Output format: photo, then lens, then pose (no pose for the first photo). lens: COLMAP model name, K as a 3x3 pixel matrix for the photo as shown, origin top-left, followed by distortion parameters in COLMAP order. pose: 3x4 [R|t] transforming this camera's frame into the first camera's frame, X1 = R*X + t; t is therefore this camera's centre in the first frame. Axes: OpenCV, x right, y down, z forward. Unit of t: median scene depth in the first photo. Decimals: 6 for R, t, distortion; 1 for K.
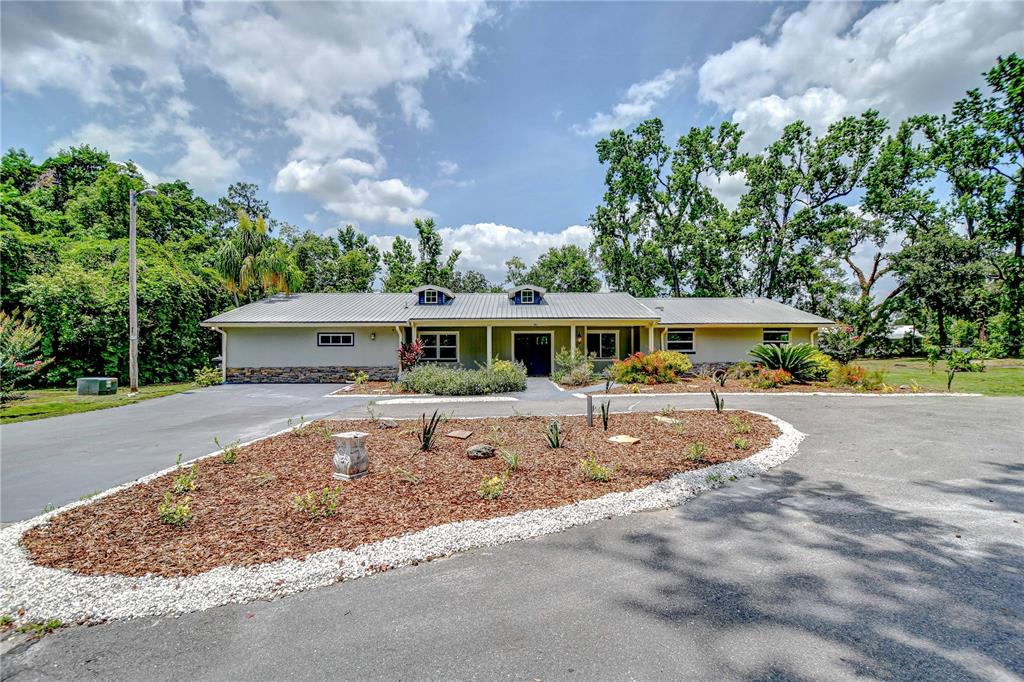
lens RADIAL K [[436.9, 0, 511.4], [0, 436.9, 352.0], [0, 0, 1]] dist [-0.011824, -0.000537]
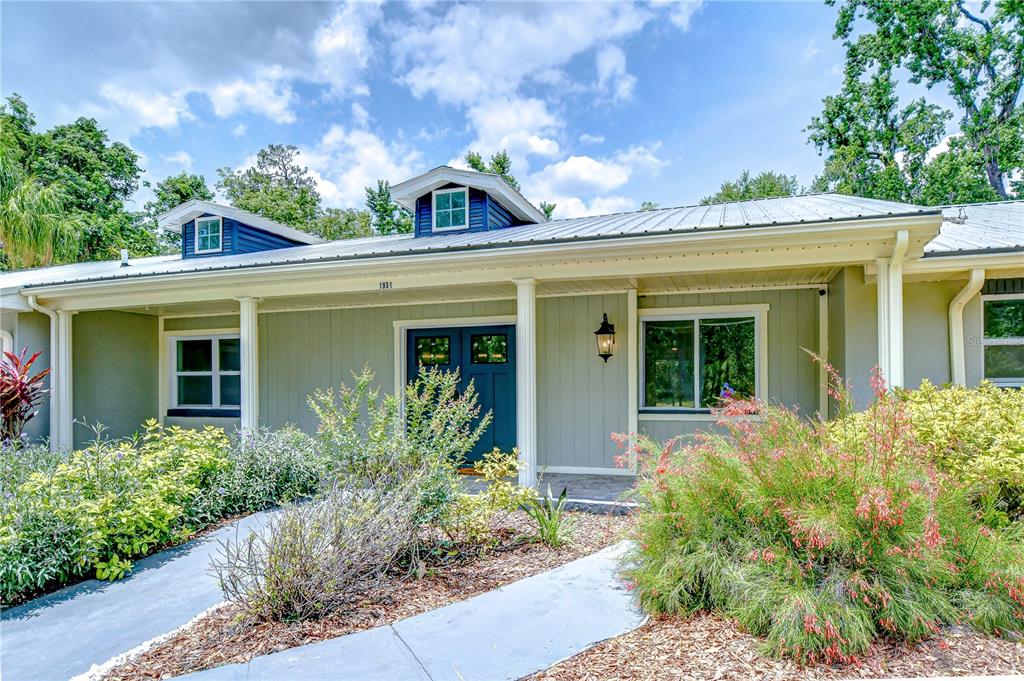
lens RADIAL K [[572.8, 0, 533.7], [0, 572.8, 404.9], [0, 0, 1]] dist [-0.002654, -0.018496]
pose [[0.948793, 0.011599, -0.315686, 0.103362], [0.001911, 0.999097, 0.042451, -0.002110], [0.315893, -0.040881, 0.947914, 0.290407]]
